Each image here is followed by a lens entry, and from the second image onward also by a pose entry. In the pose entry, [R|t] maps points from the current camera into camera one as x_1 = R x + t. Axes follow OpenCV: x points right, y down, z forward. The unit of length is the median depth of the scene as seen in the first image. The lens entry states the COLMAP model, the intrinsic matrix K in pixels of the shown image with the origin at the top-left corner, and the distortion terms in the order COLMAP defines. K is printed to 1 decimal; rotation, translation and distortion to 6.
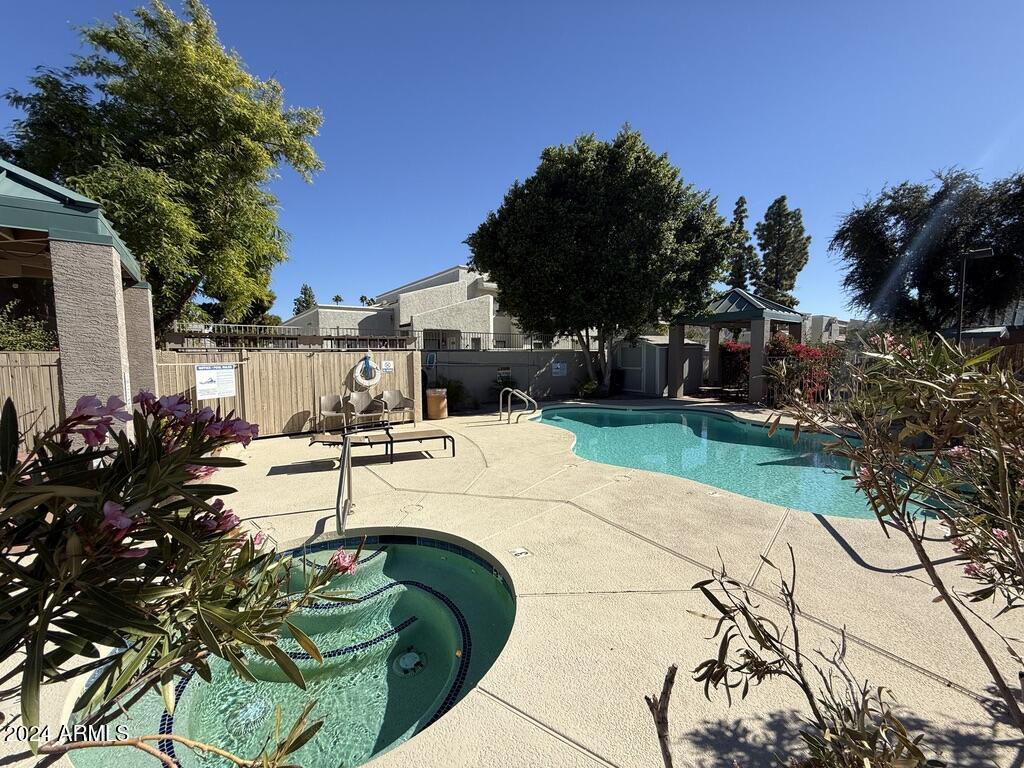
lens RADIAL K [[407.2, 0, 508.8], [0, 407.2, 384.4], [0, 0, 1]] dist [-0.002238, 0.002696]
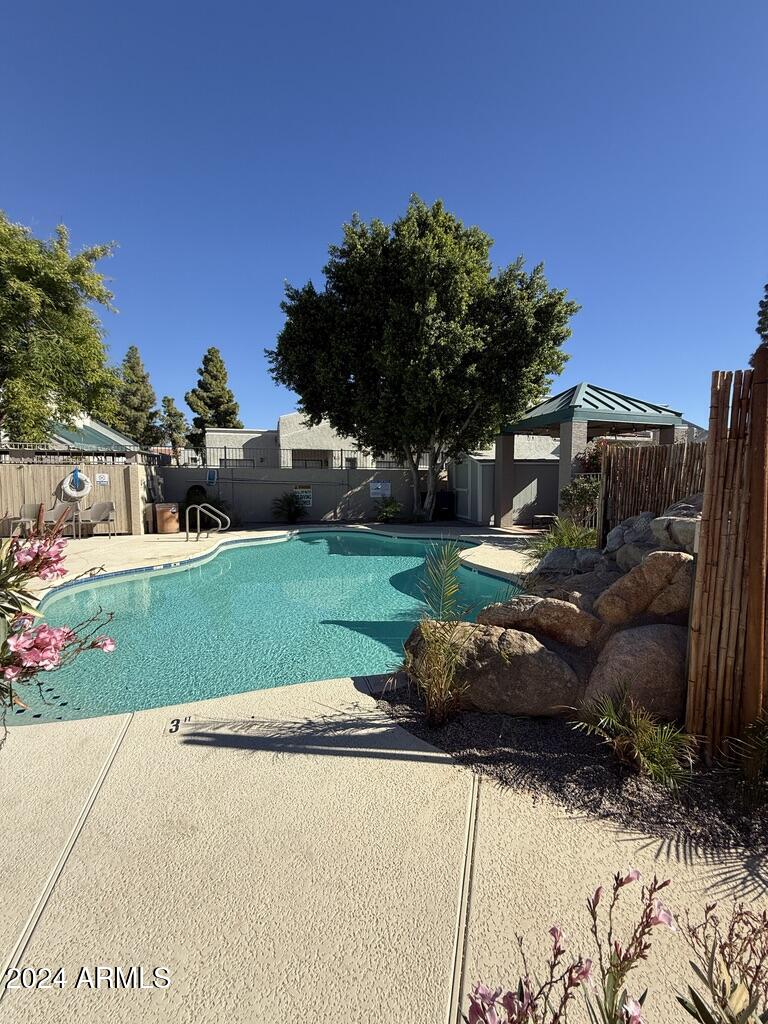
lens RADIAL K [[407.2, 0, 384.0], [0, 407.2, 512.0], [0, 0, 1]] dist [-0.002238, 0.002696]
pose [[0.936353, 0.034198, -0.349389, 0.700511], [-0.033137, 0.999410, 0.009014, 0.006023], [0.349491, 0.003137, 0.936934, 0.266373]]
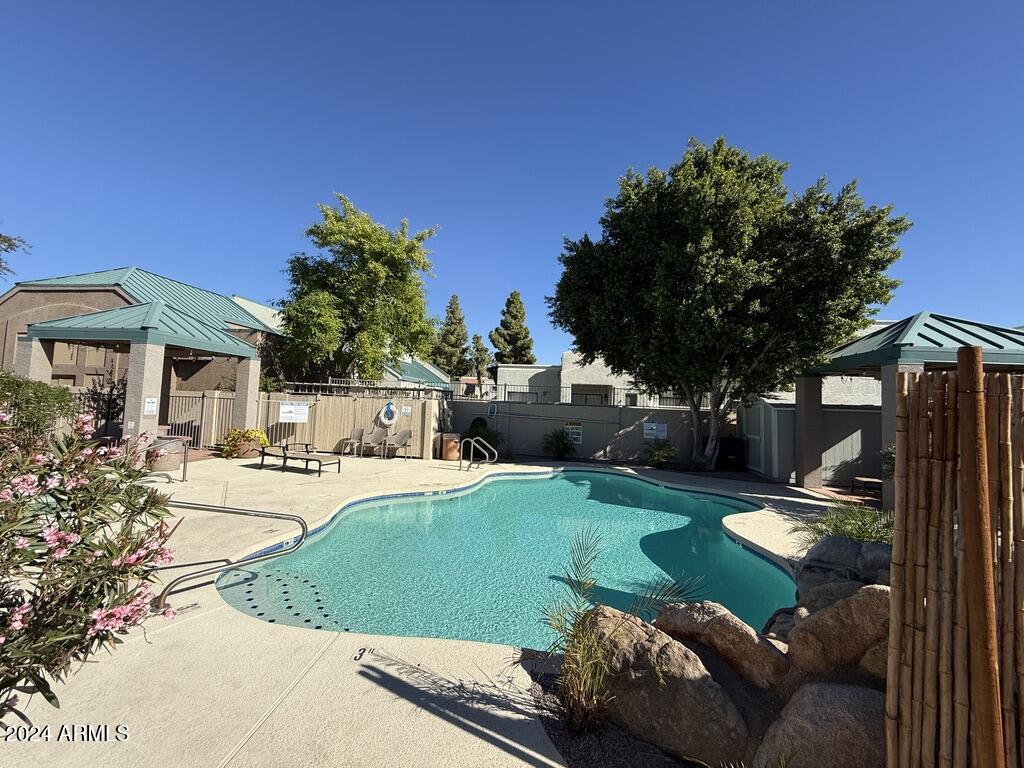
lens RADIAL K [[407.2, 0, 508.8], [0, 407.2, 384.4], [0, 0, 1]] dist [-0.002238, 0.002696]
pose [[0.720311, -0.001331, -0.693650, 0.770470], [-0.096198, 0.990143, -0.101795, -0.026224], [0.686948, 0.140052, 0.713083, 0.287299]]
